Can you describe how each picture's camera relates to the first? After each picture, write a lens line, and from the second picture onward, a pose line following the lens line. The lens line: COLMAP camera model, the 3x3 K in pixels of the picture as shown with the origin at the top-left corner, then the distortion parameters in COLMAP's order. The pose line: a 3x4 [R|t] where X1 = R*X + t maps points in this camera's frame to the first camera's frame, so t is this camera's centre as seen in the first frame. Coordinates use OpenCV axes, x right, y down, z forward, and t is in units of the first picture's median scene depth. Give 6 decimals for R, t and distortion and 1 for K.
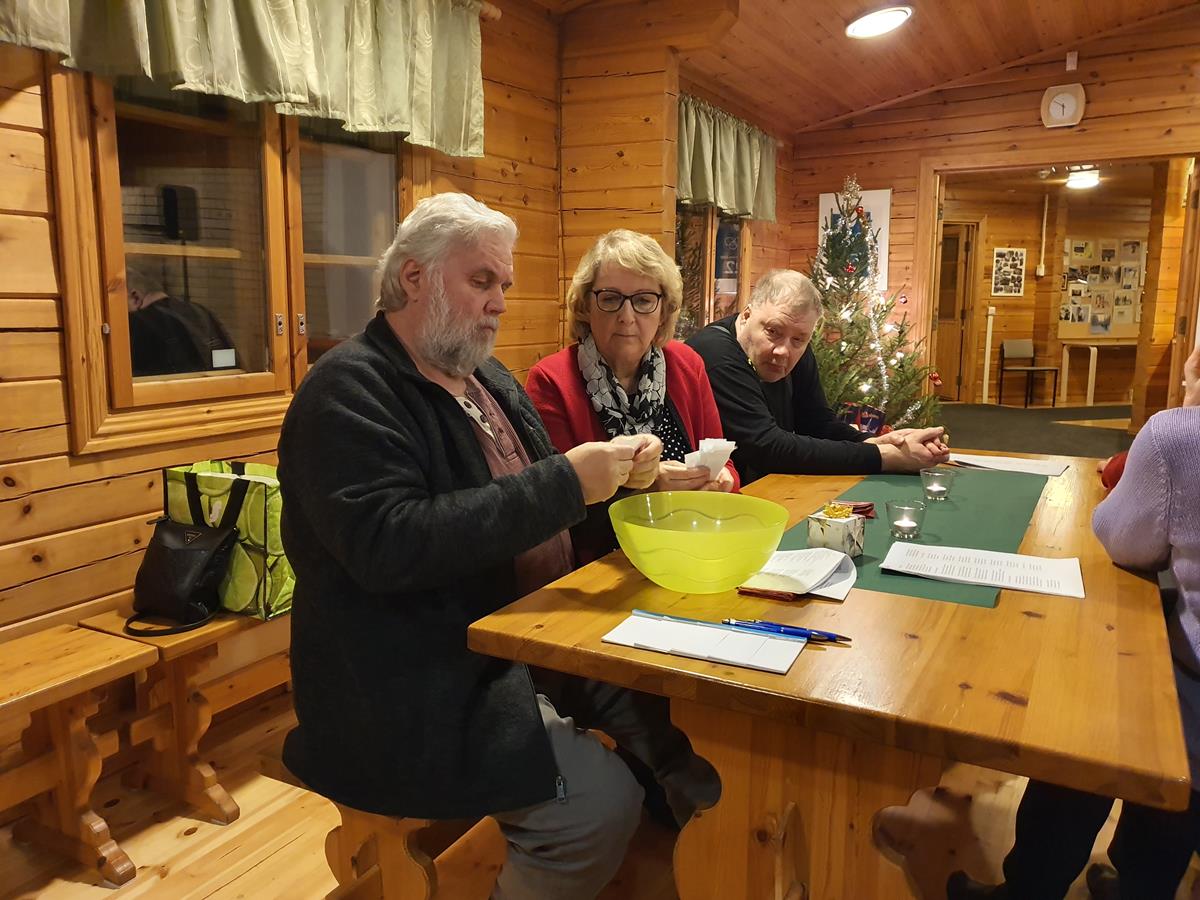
lens RADIAL K [[934.5, 0, 612.9], [0, 934.5, 432.0], [0, 0, 1]] dist [0.006332, 0.029778]
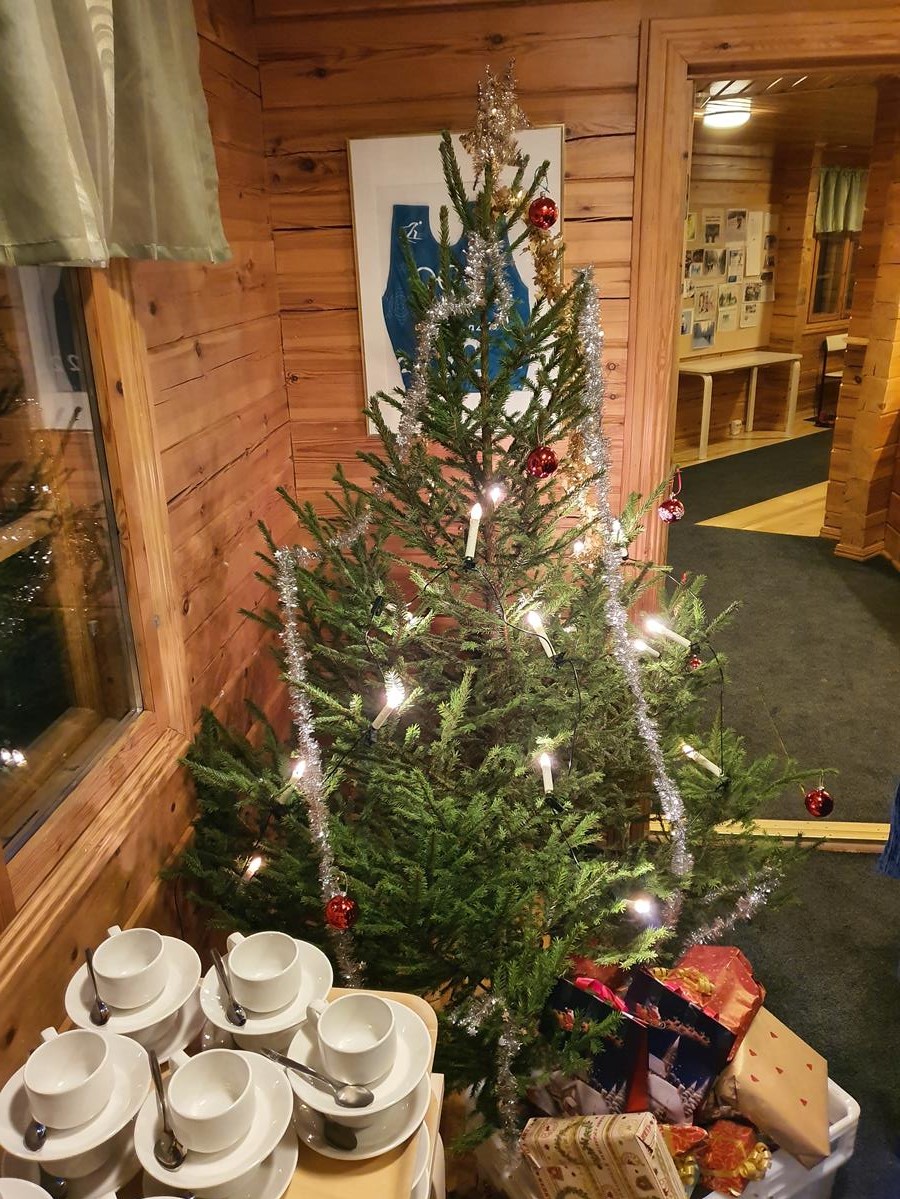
lens RADIAL K [[933.7, 0, 458.7], [0, 933.7, 595.2], [0, 0, 1]] dist [0.006332, 0.029778]
pose [[0.923871, -0.157583, 0.348754, 0.071359], [0.078967, 0.970175, 0.229183, -0.105156], [-0.374468, -0.184195, 0.908761, 0.403122]]
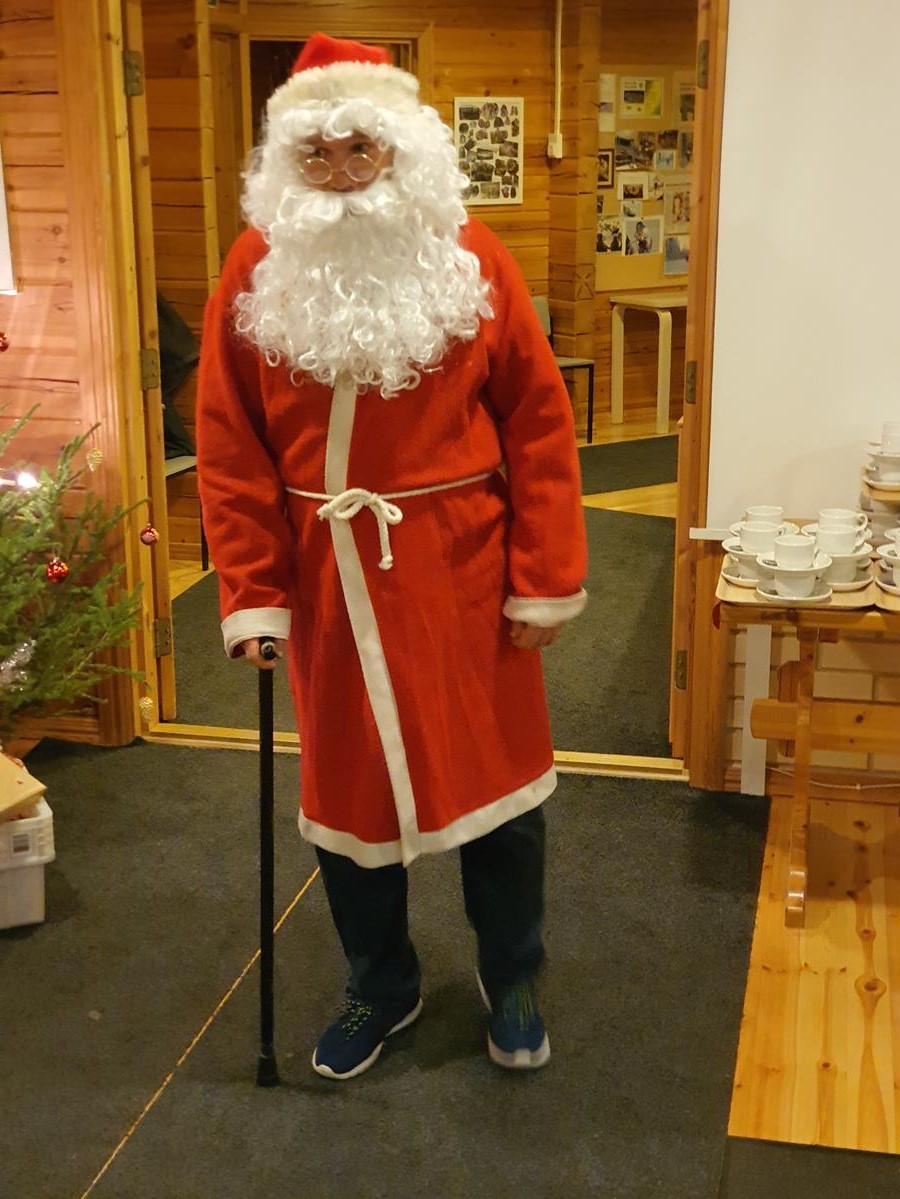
lens RADIAL K [[1761.0, 0, 447.5], [0, 1761.0, 595.4], [0, 0, 1]] dist [0.125890, 0.000000]
pose [[0.961865, -0.082156, 0.260894, 0.158356], [0.049907, 0.990527, 0.127925, -0.067455], [-0.268933, -0.110026, 0.956854, 0.150588]]
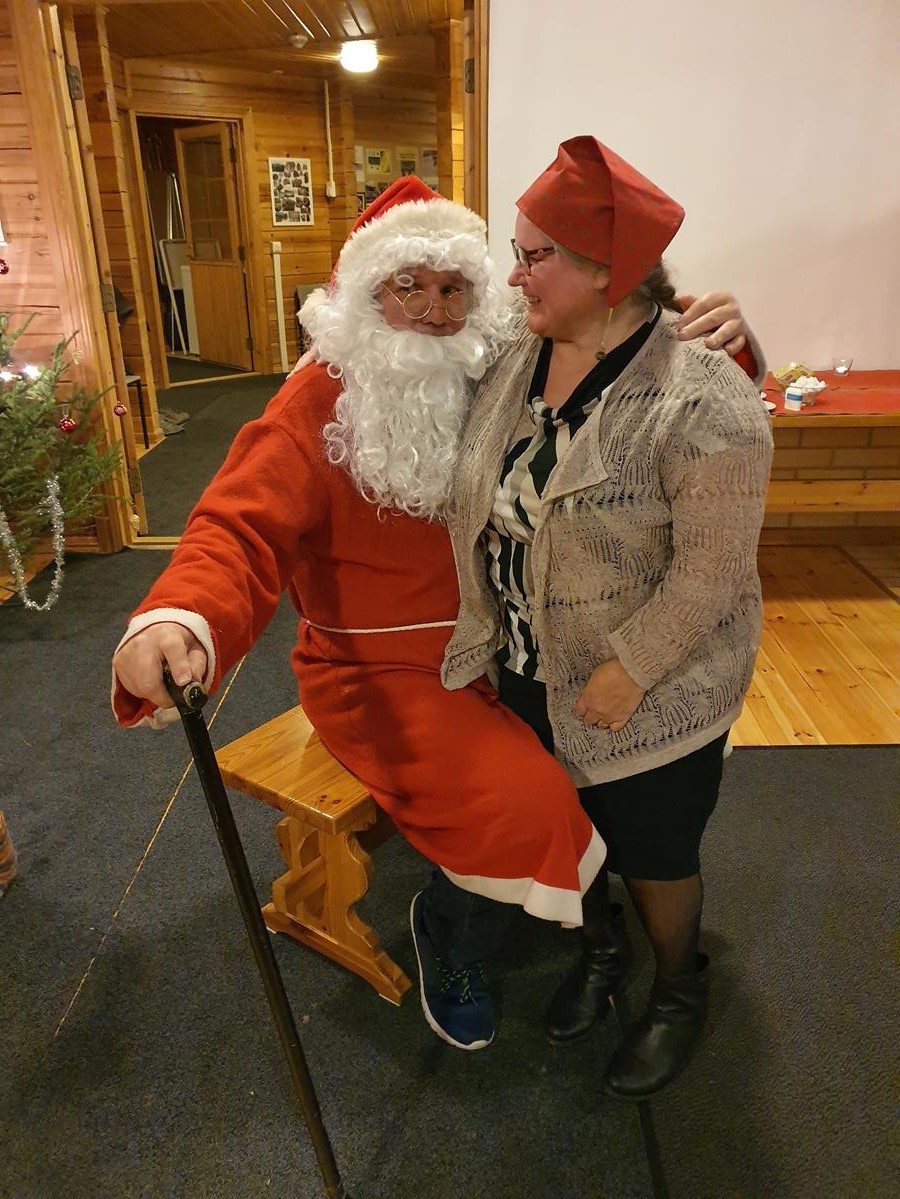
lens RADIAL K [[933.7, 0, 455.4], [0, 933.7, 590.8], [0, 0, 1]] dist [0.006332, 0.029778]
pose [[0.881845, -0.193806, 0.429869, 0.150175], [0.085121, 0.962083, 0.259136, -0.044910], [-0.463792, -0.191927, 0.864905, 0.219344]]
